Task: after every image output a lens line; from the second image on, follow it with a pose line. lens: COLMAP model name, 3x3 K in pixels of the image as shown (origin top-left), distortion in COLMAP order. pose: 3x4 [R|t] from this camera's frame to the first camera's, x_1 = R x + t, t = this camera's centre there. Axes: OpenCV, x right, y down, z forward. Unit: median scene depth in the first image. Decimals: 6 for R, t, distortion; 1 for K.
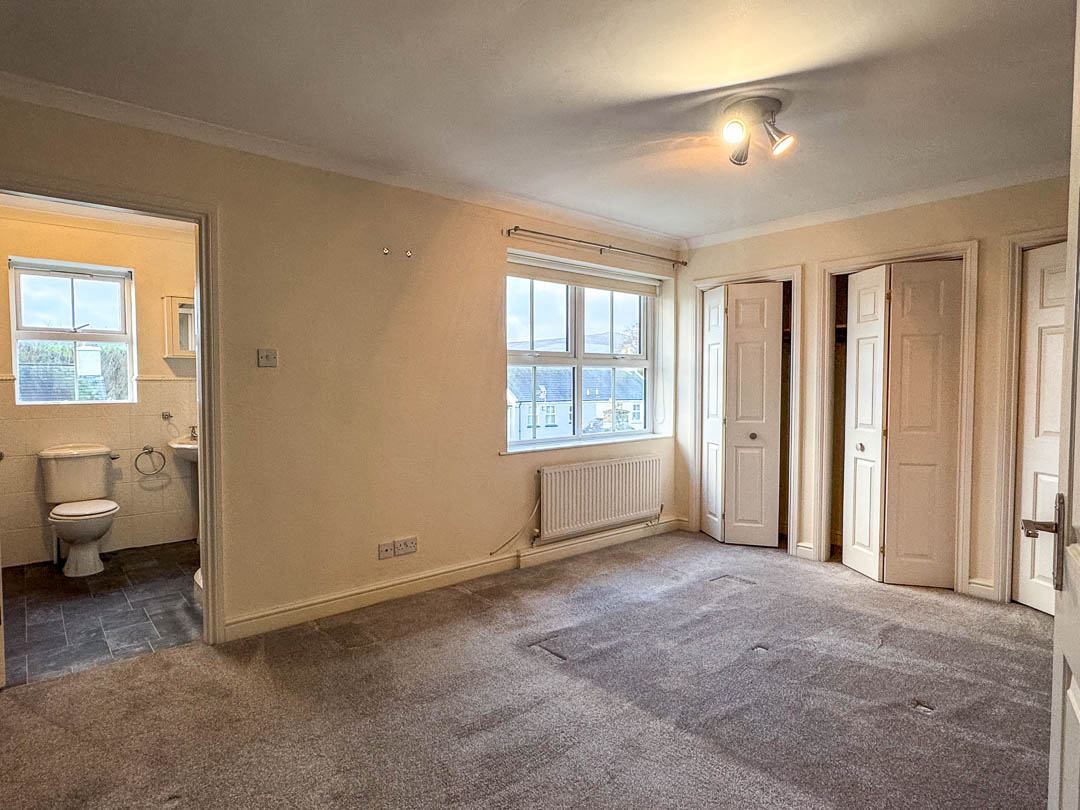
lens RADIAL K [[598.5, 0, 542.8], [0, 598.5, 408.0], [0, 0, 1]] dist [-0.014708, 0.005556]
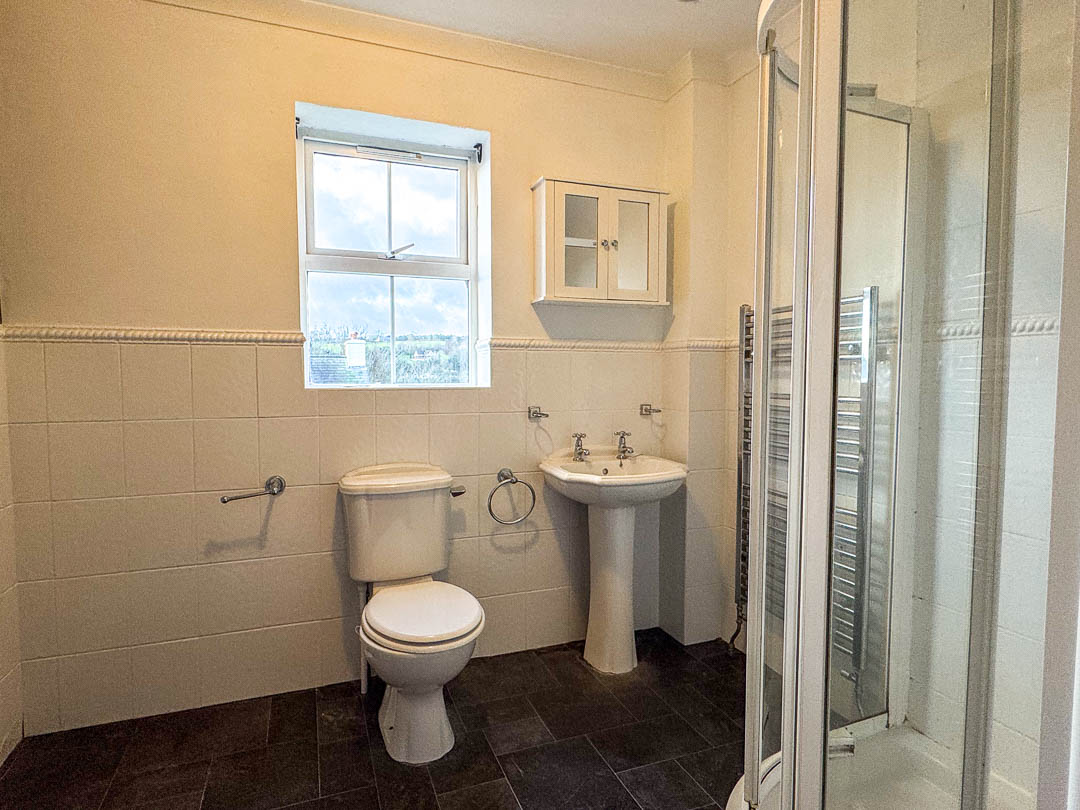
lens RADIAL K [[598.5, 0, 538.3], [0, 598.5, 403.9], [0, 0, 1]] dist [-0.014708, 0.005556]
pose [[0.939197, 0.015935, -0.343009, -0.471643], [-0.012580, 0.999849, 0.012005, -0.001623], [0.343148, -0.006960, 0.939256, 0.528875]]
